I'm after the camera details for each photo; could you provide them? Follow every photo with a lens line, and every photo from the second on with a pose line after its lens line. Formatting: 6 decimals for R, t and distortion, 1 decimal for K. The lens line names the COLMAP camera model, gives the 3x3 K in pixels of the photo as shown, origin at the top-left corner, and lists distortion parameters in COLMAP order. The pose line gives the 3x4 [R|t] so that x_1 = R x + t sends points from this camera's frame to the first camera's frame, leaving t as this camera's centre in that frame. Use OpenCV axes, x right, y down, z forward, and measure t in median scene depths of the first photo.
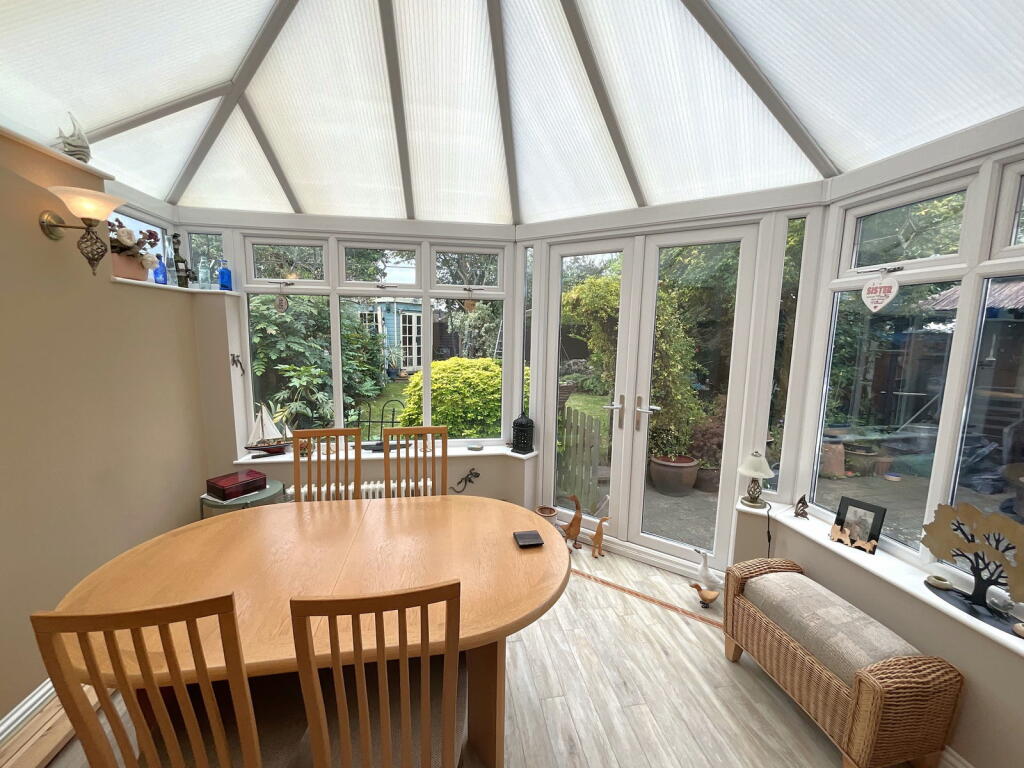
lens RADIAL K [[415.8, 0, 508.2], [0, 415.8, 385.7], [0, 0, 1]] dist [0.002130, -0.001065]
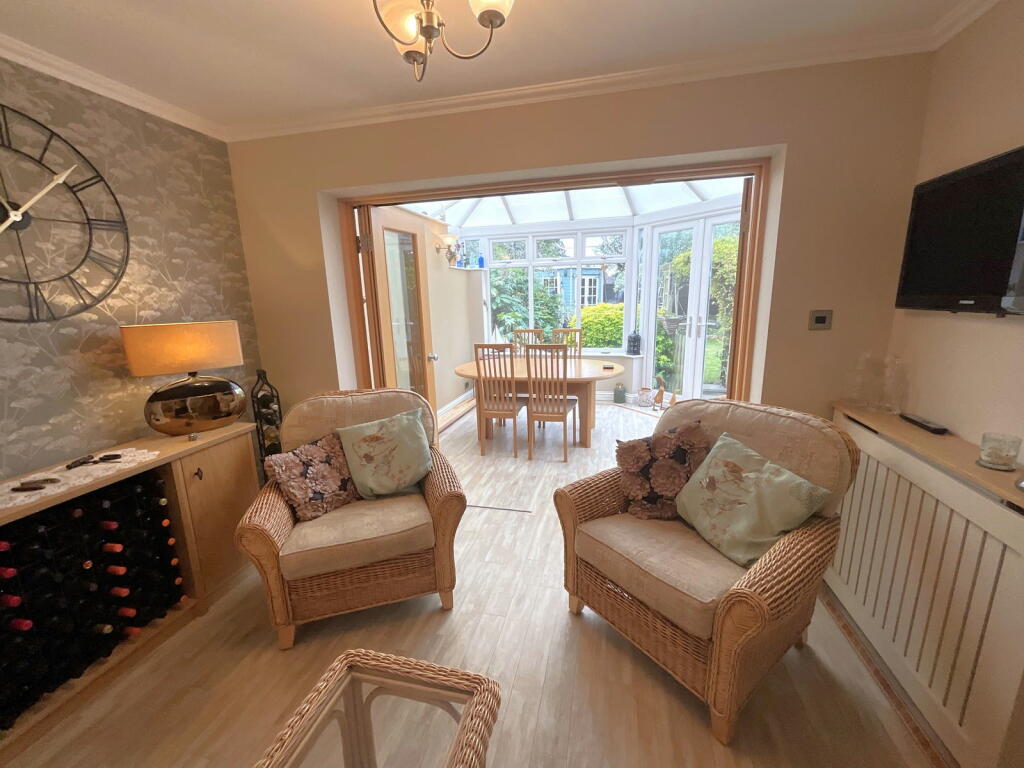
lens RADIAL K [[415.8, 0, 512.4], [0, 415.8, 384.0], [0, 0, 1]] dist [0.002130, -0.001065]
pose [[0.914959, 0.046744, -0.400829, 0.209976], [-0.015685, 0.996638, 0.080421, 0.118586], [0.403241, -0.067295, 0.912616, -0.579620]]
